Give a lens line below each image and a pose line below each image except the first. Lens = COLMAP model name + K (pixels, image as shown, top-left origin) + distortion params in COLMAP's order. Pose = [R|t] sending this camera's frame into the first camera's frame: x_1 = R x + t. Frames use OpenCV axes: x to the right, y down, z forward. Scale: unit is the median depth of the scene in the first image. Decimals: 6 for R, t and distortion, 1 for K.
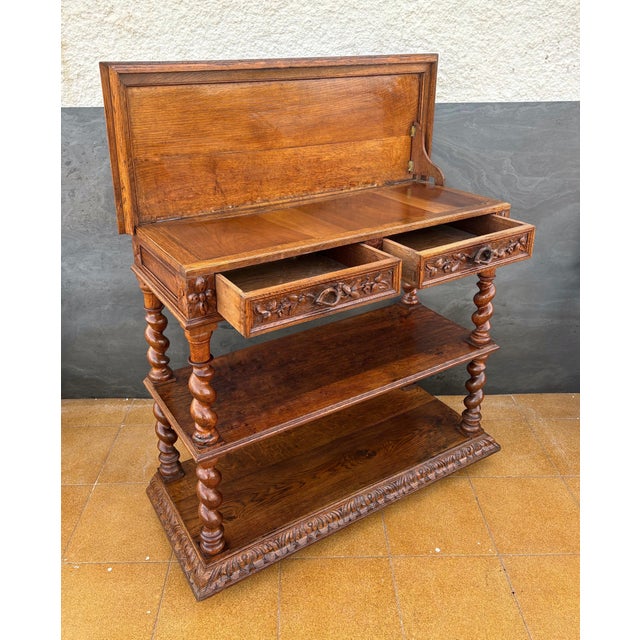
lens RADIAL K [[591.6, 0, 311.8], [0, 591.6, 256.8], [0, 0, 1]] dist [0.042485, -0.025142]
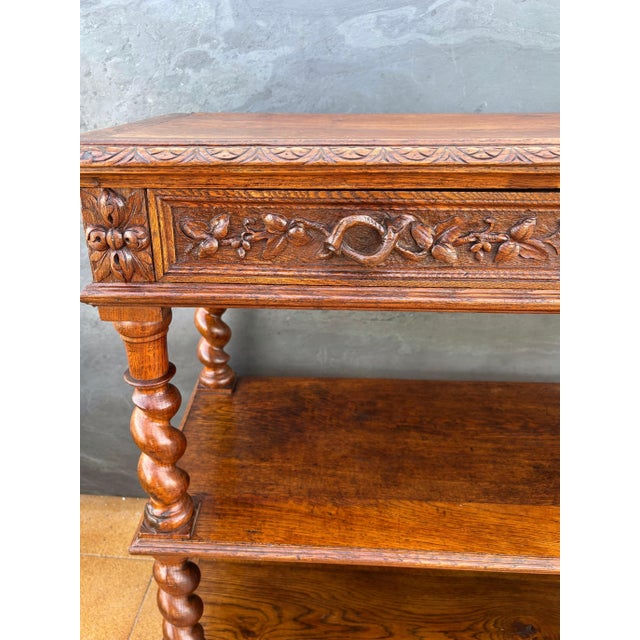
lens RADIAL K [[510.4, 0, 290.7], [0, 510.4, 316.4], [0, 0, 1]] dist [0.026080, -0.019821]
pose [[0.819200, 0.239990, -0.520881, 0.098900], [-0.194872, 0.970677, 0.140749, 0.034535], [0.539385, -0.013796, 0.841946, 0.571567]]
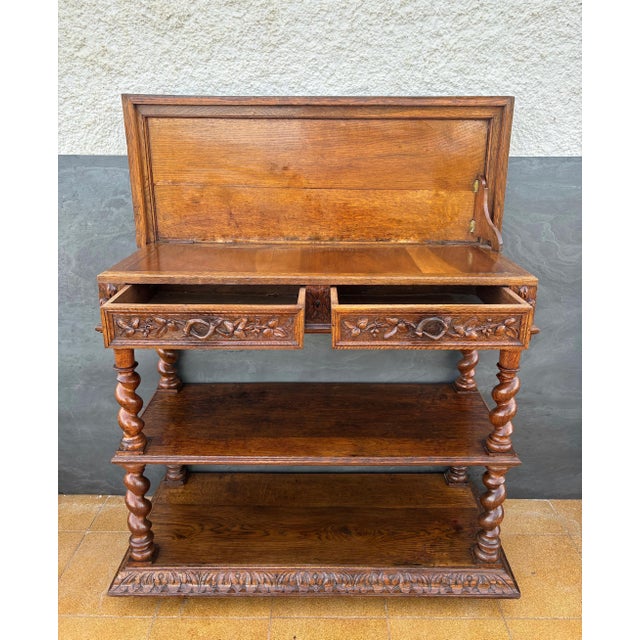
lens RADIAL K [[548.2, 0, 324.9], [0, 548.2, 288.6], [0, 0, 1]] dist [0.024274, 0.018672]
pose [[0.847552, 0.159700, -0.506115, 0.480964], [-0.192175, 0.981285, -0.012185, -0.015643], [0.494697, 0.107590, 0.862380, 0.254423]]
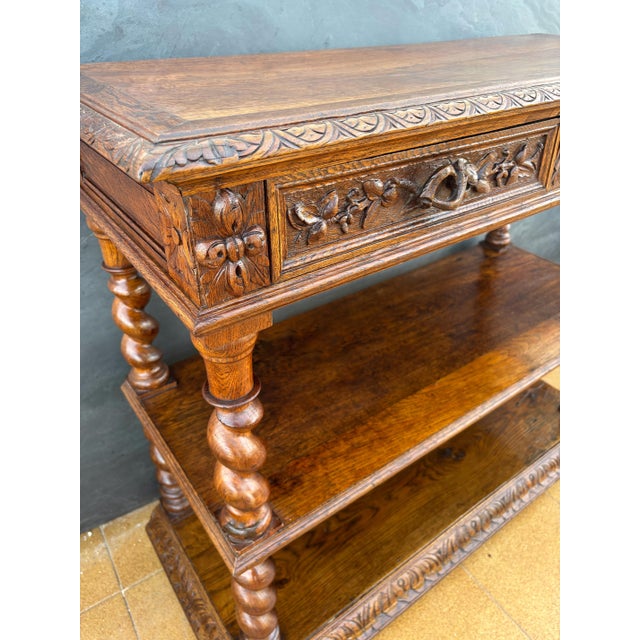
lens RADIAL K [[493.5, 0, 320.5], [0, 493.5, 320.9], [0, 0, 1]] dist [0.033050, -0.036977]
pose [[0.997120, -0.034518, 0.067523, -0.118020], [0.017640, 0.971551, 0.236172, 0.031187], [-0.073754, -0.234301, 0.969362, 0.529682]]
